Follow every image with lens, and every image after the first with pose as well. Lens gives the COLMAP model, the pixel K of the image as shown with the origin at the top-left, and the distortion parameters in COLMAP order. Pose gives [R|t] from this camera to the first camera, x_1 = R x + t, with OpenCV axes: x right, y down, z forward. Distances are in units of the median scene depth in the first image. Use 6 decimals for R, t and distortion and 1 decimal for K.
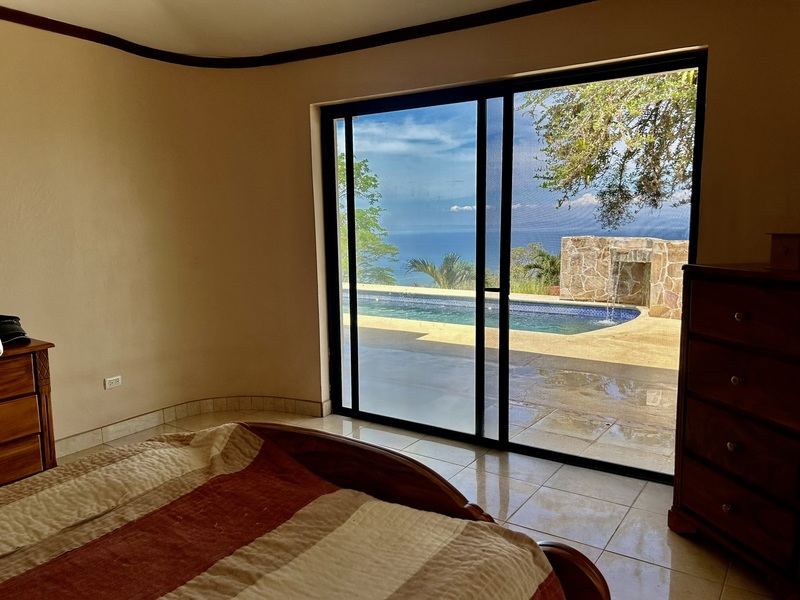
lens RADIAL K [[602.6, 0, 406.9], [0, 602.6, 300.6], [0, 0, 1]] dist [0.051464, -0.045417]
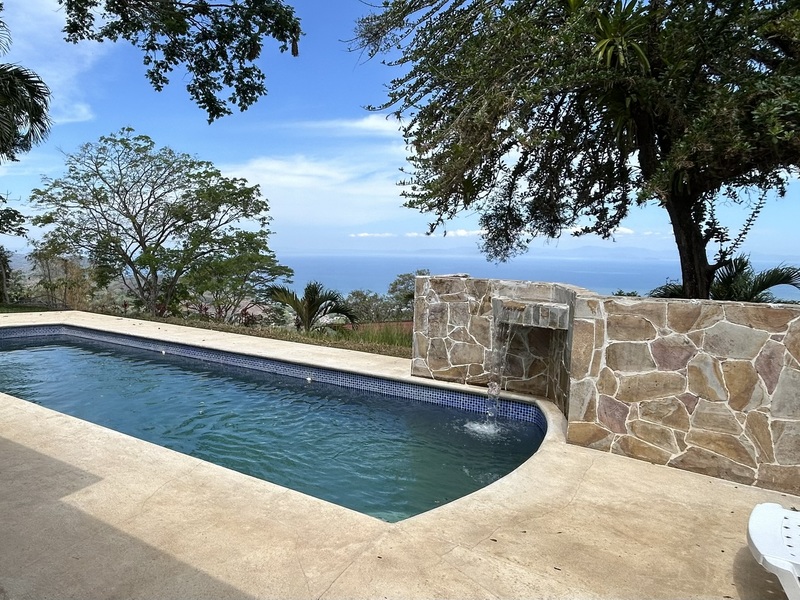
lens RADIAL K [[553.6, 0, 288.9], [0, 553.6, 288.3], [0, 0, 1]] dist [0.005243, 0.000627]
pose [[0.998868, 0.029732, -0.037121, 0.149756], [-0.031609, 0.998196, -0.051054, -0.059904], [0.035536, 0.052169, 0.998006, 0.433333]]
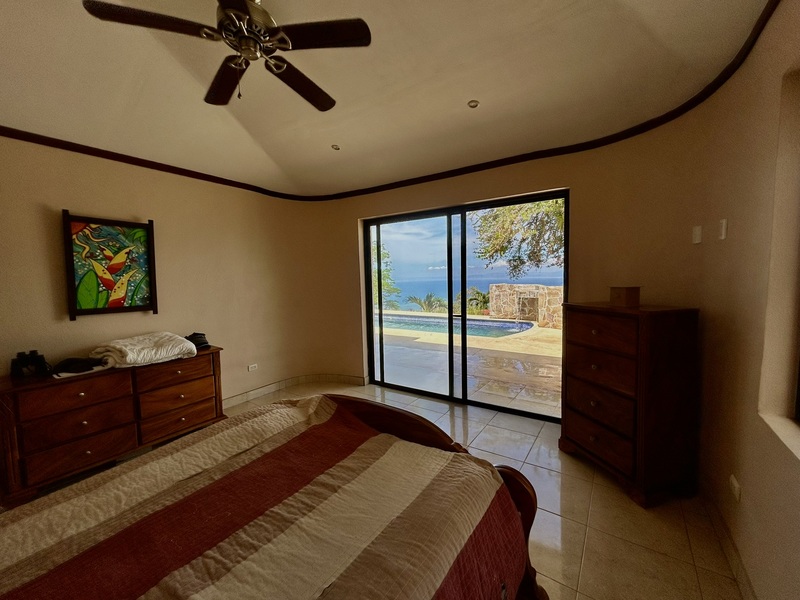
lens RADIAL K [[322.4, 0, 400.2], [0, 322.4, 297.9], [0, 0, 1]] dist [0.000526, -0.000012]
pose [[0.999821, -0.010672, -0.015644, -0.005591], [0.009693, 0.998067, -0.061394, -0.005063], [0.016269, 0.061232, 0.997991, 0.003905]]
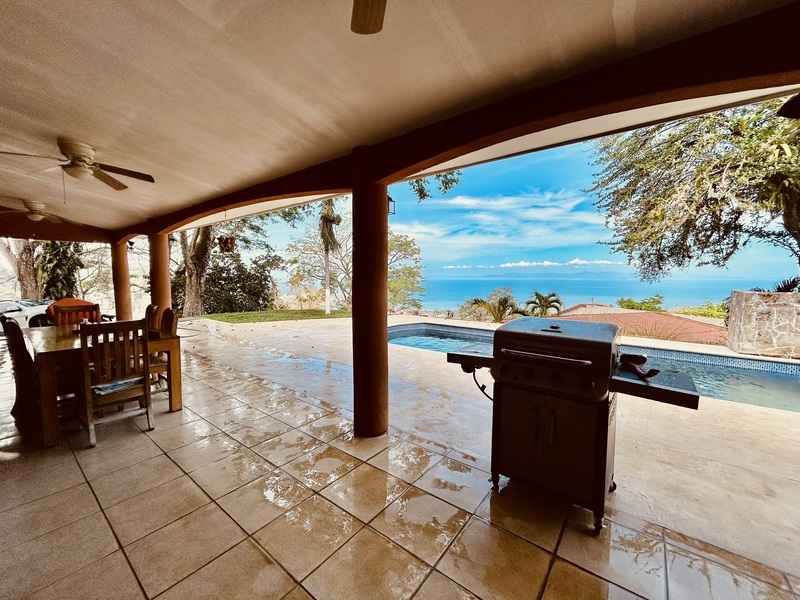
lens RADIAL K [[322.4, 0, 400.2], [0, 322.4, 297.9], [0, 0, 1]] dist [0.000526, -0.000012]
pose [[0.998121, 0.013450, -0.059788, -0.293398], [-0.016665, 0.998423, -0.053602, -0.057510], [0.058972, 0.054497, 0.996771, 0.434410]]
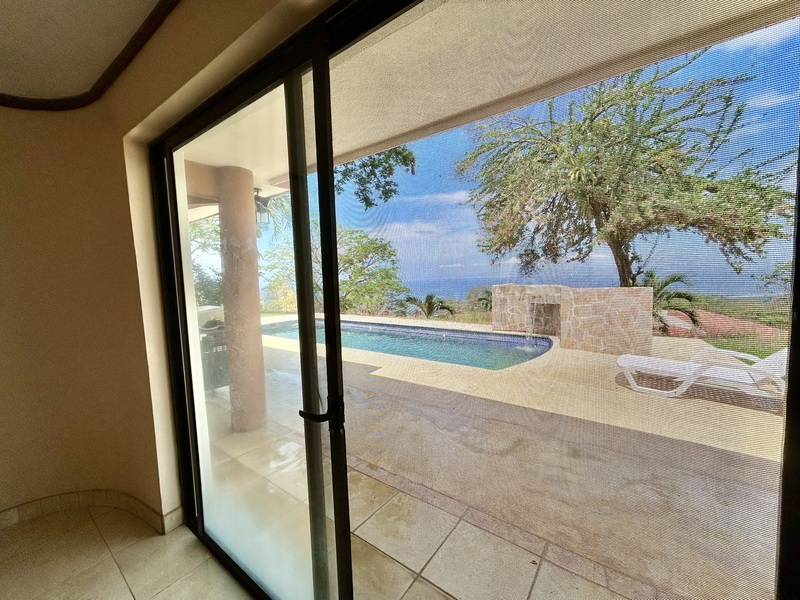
lens RADIAL K [[322.4, 0, 400.2], [0, 322.4, 297.9], [0, 0, 1]] dist [0.000526, -0.000012]
pose [[0.998380, -0.018893, -0.053666, 0.085287], [0.015810, 0.998231, -0.057309, -0.037253], [0.054654, 0.056367, 0.996913, 0.252134]]
